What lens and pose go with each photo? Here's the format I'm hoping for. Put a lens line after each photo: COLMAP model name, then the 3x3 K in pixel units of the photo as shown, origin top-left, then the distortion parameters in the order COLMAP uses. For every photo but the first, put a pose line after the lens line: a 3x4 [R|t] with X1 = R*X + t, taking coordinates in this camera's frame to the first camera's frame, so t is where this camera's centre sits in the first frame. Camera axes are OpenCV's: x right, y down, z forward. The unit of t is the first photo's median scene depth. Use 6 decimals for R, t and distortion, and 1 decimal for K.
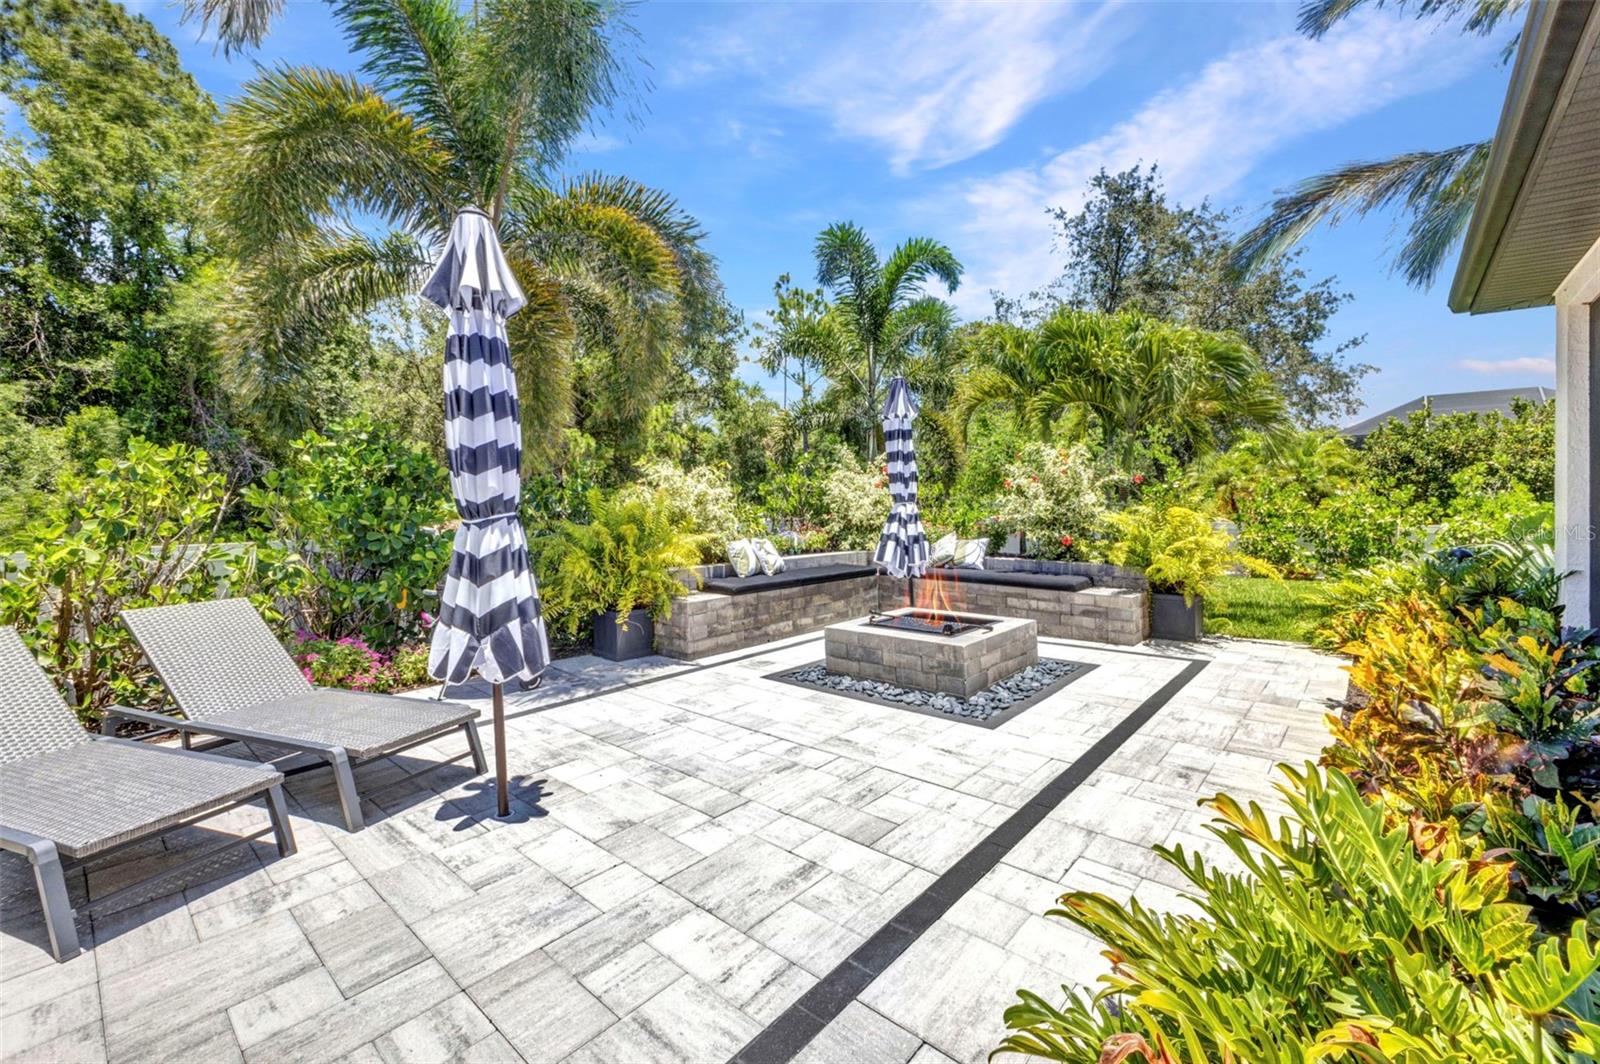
lens RADIAL K [[654.4, 0, 817.7], [0, 654.4, 504.8], [0, 0, 1]] dist [0.015553, -0.000485]
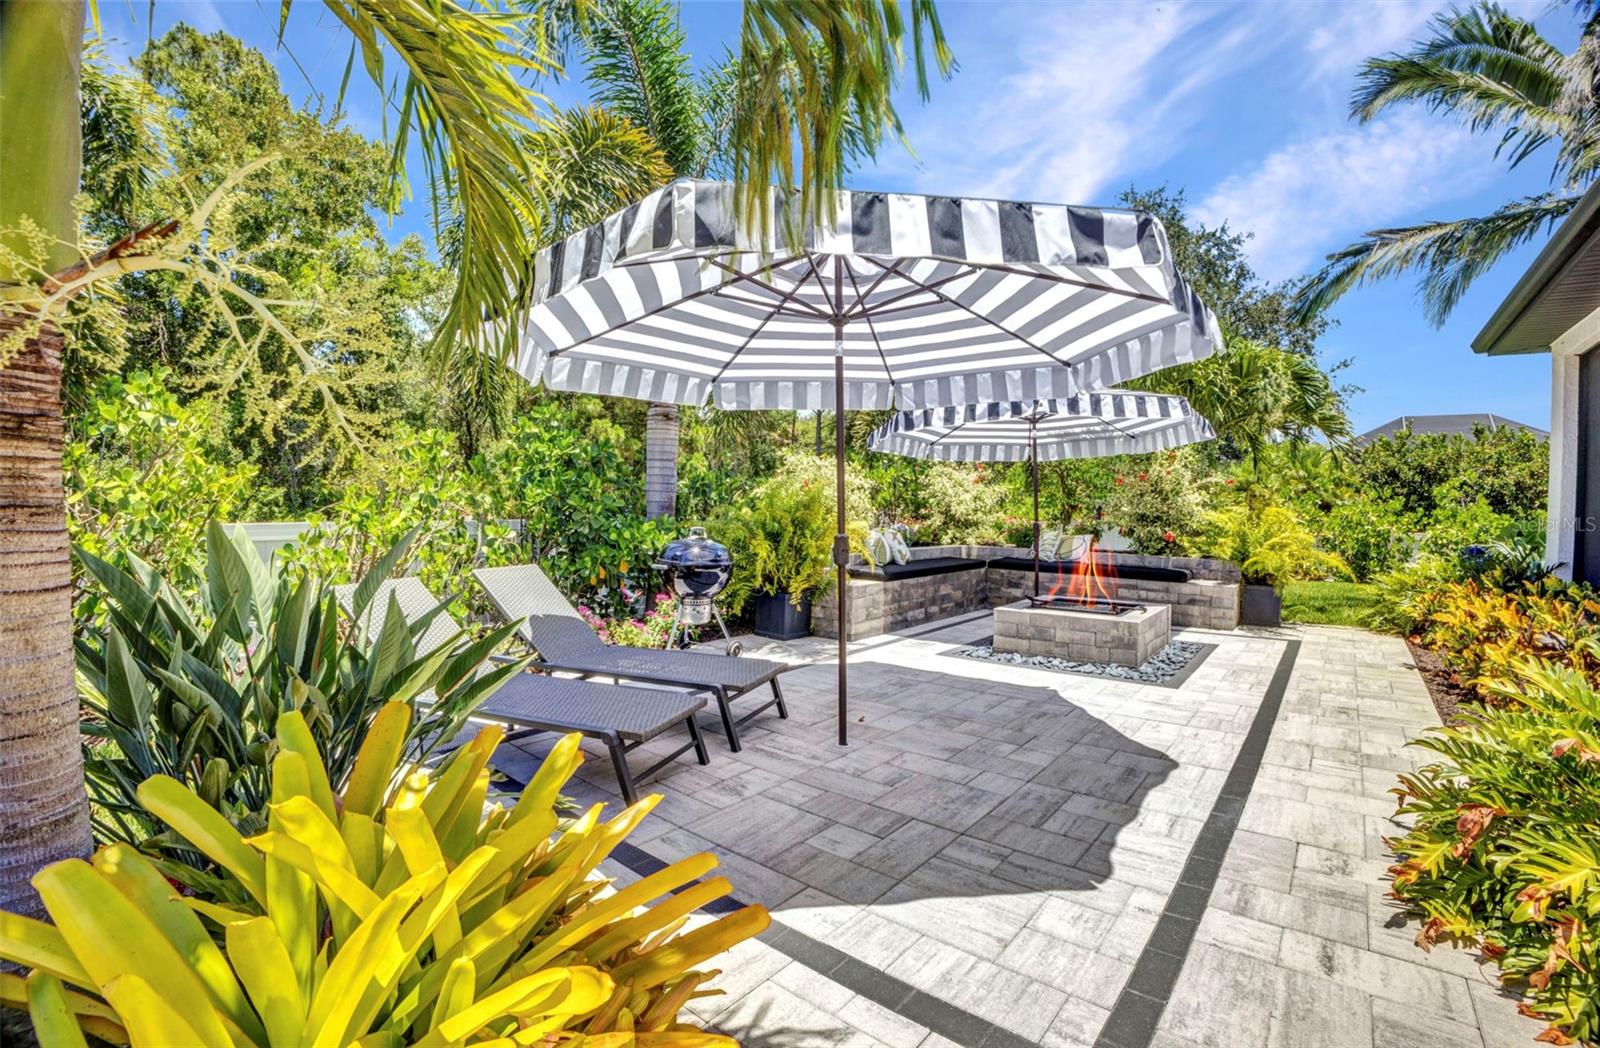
lens RADIAL K [[695.4, 0, 806.6], [0, 695.4, 527.4], [0, 0, 1]] dist [-0.135173, 0.034157]
pose [[0.999638, 0.020301, 0.017642, -0.234068], [-0.020861, 0.999265, 0.032154, 0.015583], [-0.016976, -0.032510, 0.999327, -0.094560]]
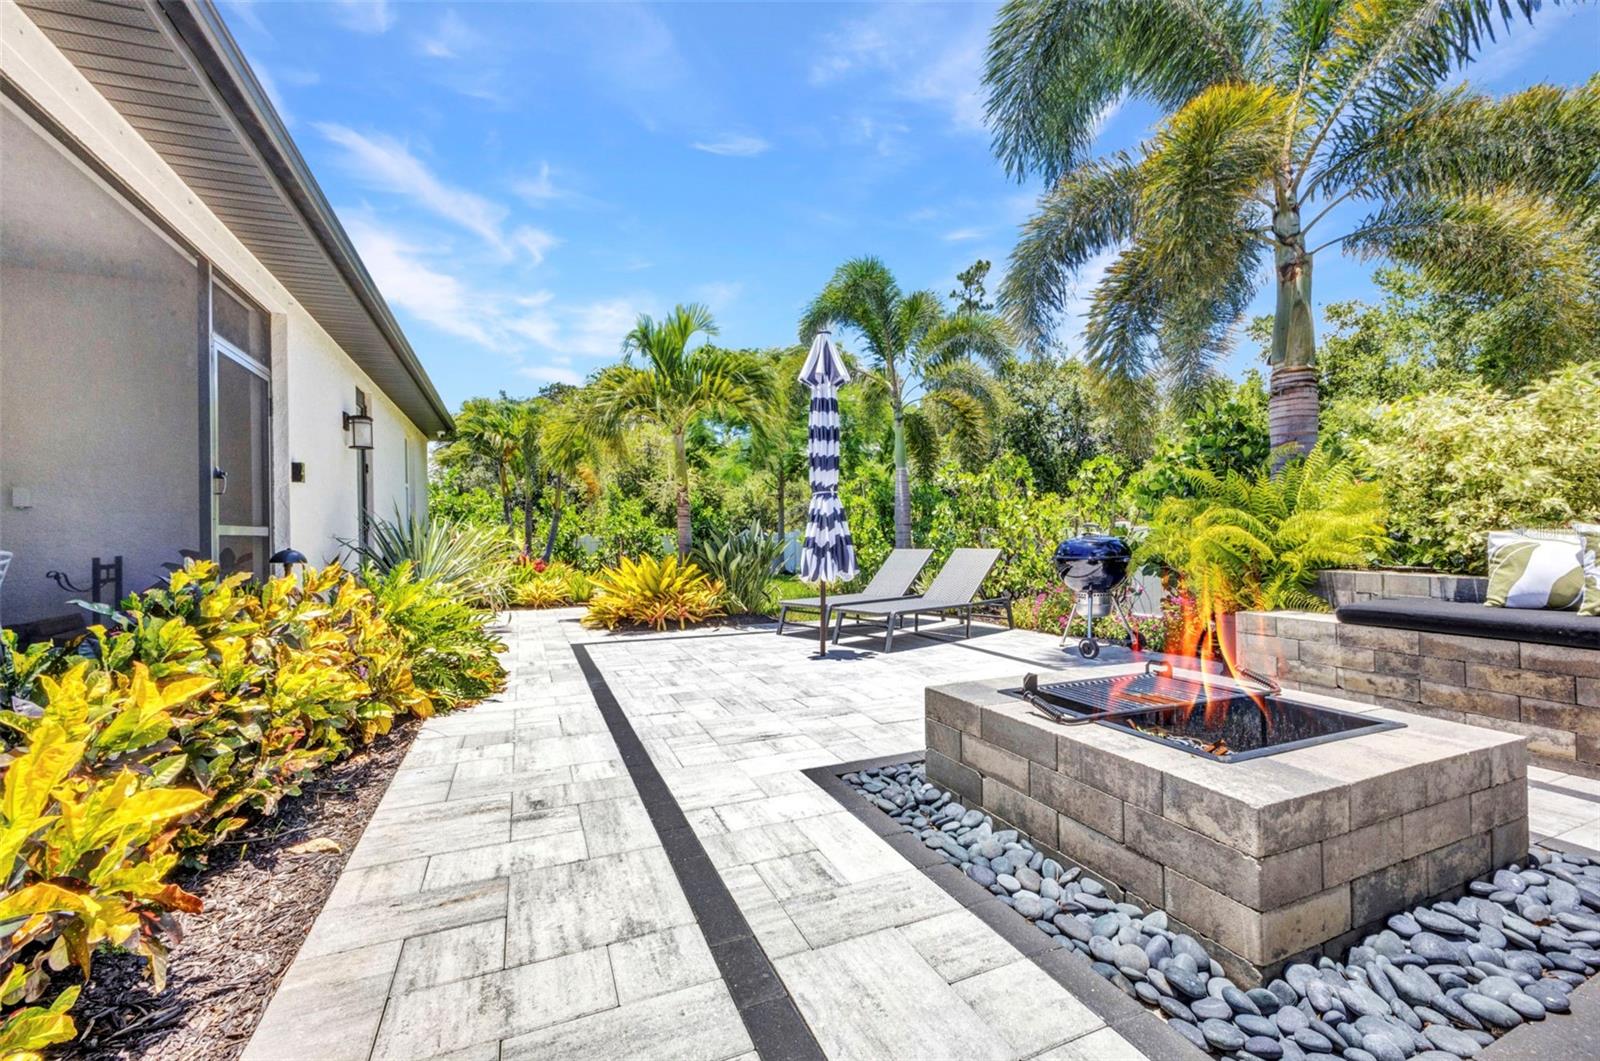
lens RADIAL K [[639.9, 0, 800.6], [0, 639.9, 524.9], [0, 0, 1]] dist [0.014439, -0.005285]
pose [[-0.433637, -0.004894, -0.901074, 0.482722], [0.011651, 0.999871, -0.011037, 0.048865], [0.901012, -0.015285, -0.433524, 0.710498]]
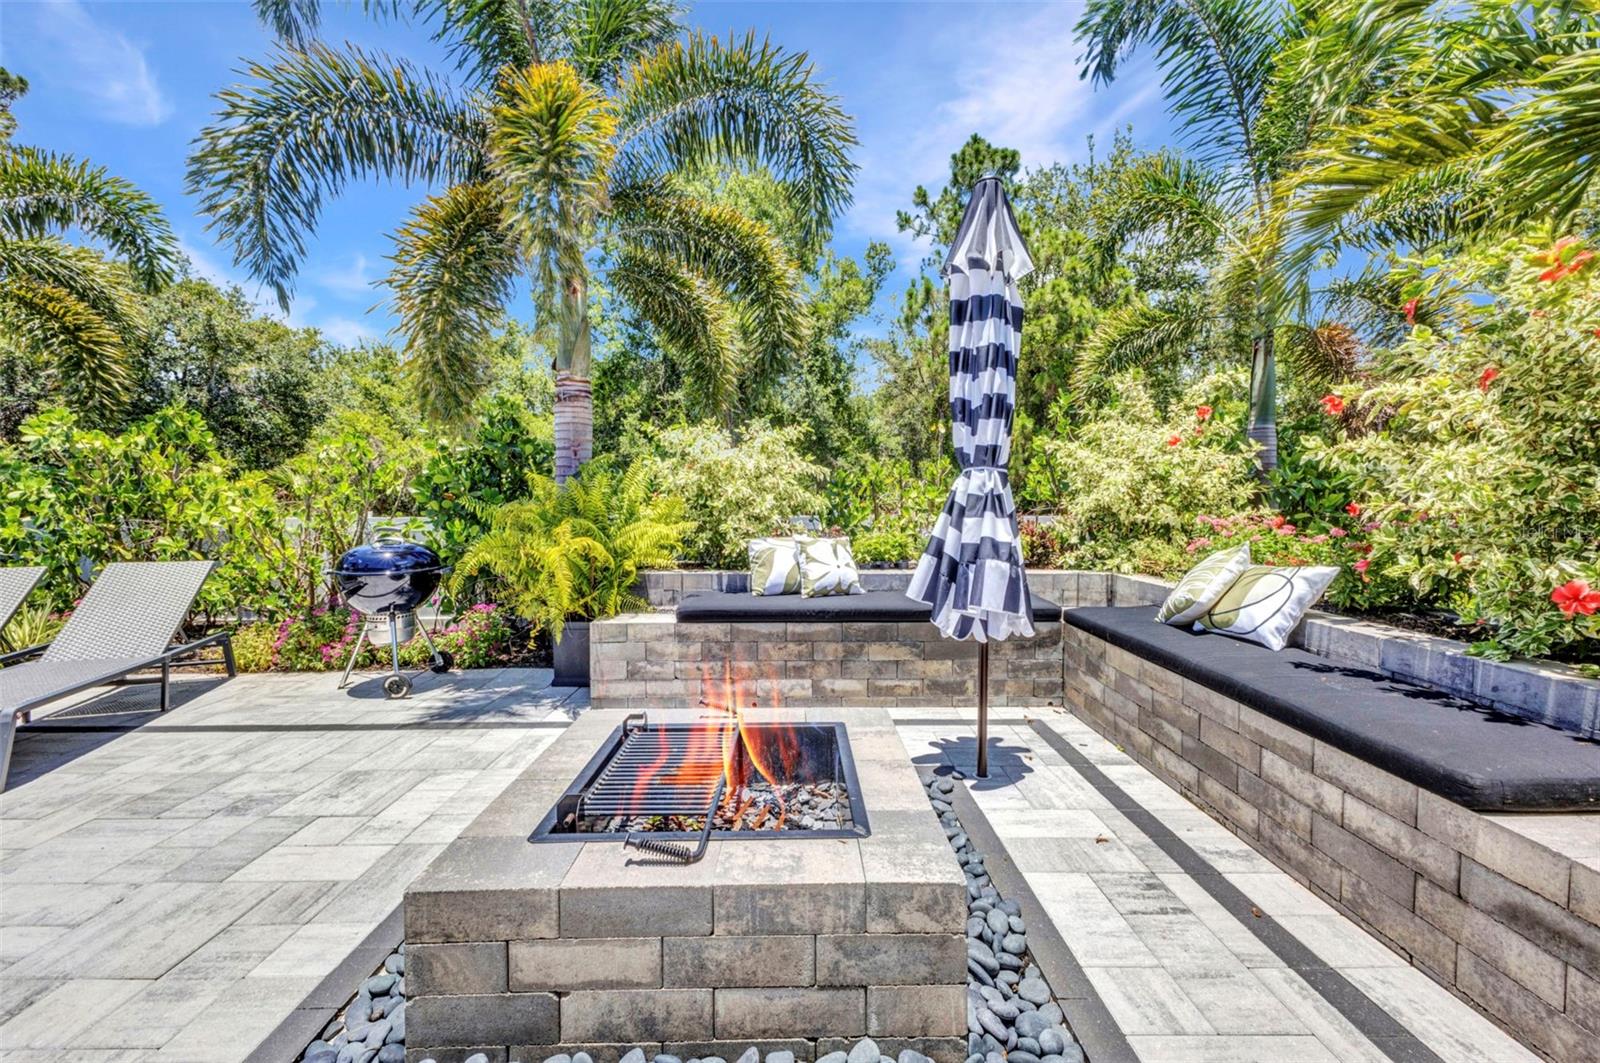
lens RADIAL K [[644.3, 0, 799.1], [0, 644.3, 525.5], [0, 0, 1]] dist [0.011366, -0.000239]
pose [[0.659695, 0.034653, -0.750734, 0.360316], [-0.002050, 0.999016, 0.044312, 0.014270], [0.751531, -0.027694, 0.659116, 0.582254]]
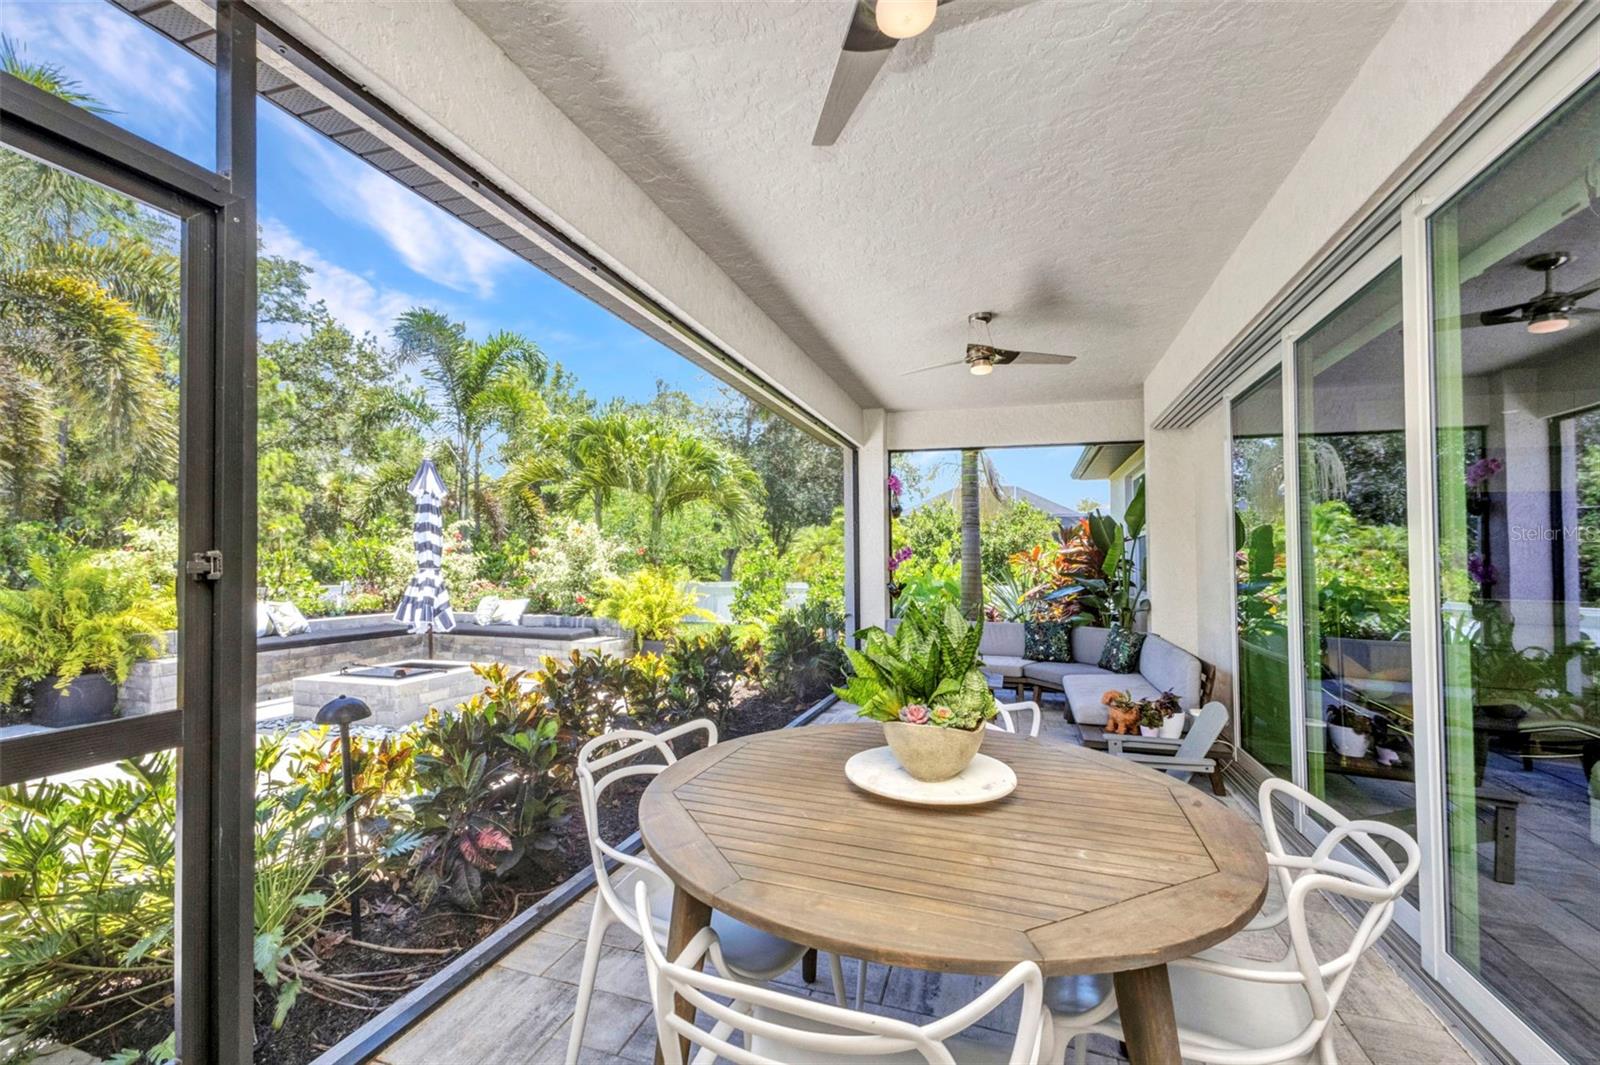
lens RADIAL K [[648.6, 0, 792.8], [0, 648.6, 556.9], [0, 0, 1]] dist [0.016943, -0.007079]
pose [[0.926360, 0.012527, 0.376432, 0.280797], [-0.008189, 0.999880, -0.013121, -0.012664], [-0.376551, 0.009072, 0.926351, -0.276160]]
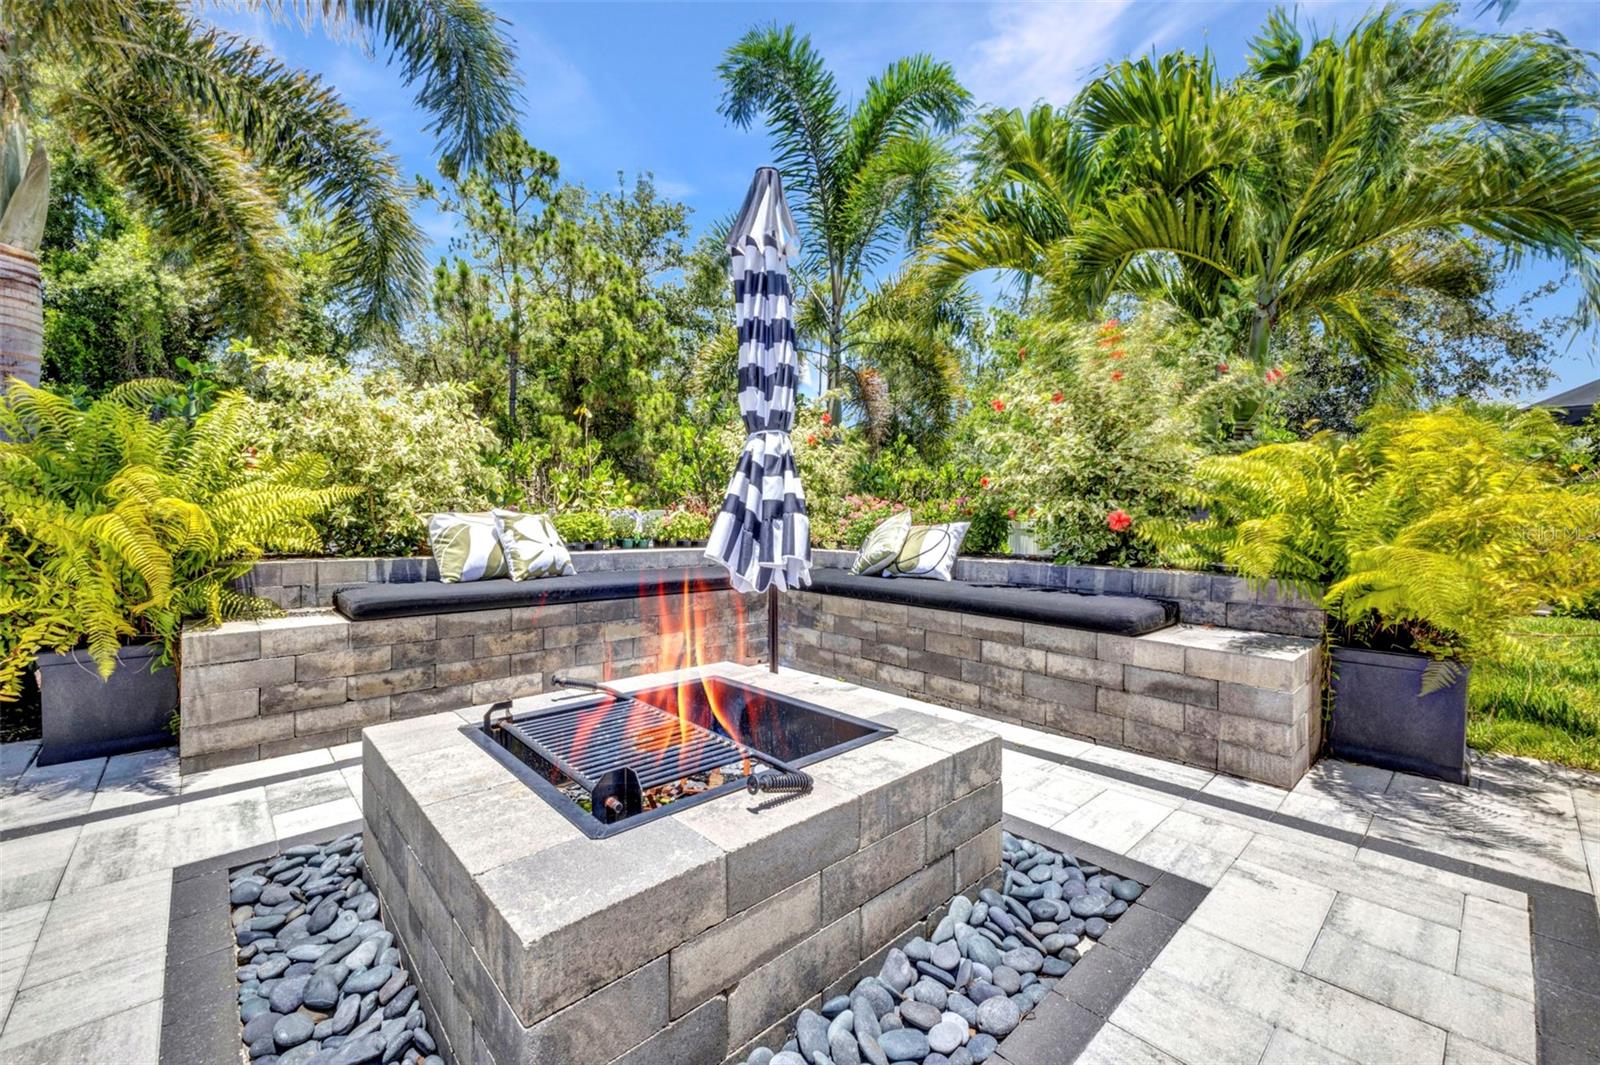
lens RADIAL K [[643.3, 0, 798.0], [0, 643.3, 528.2], [0, 0, 1]] dist [0.018178, -0.005871]
pose [[0.992877, 0.014433, -0.118268, 0.201612], [-0.012572, 0.999785, 0.016470, 0.053357], [0.118481, -0.014866, 0.992845, 0.504561]]
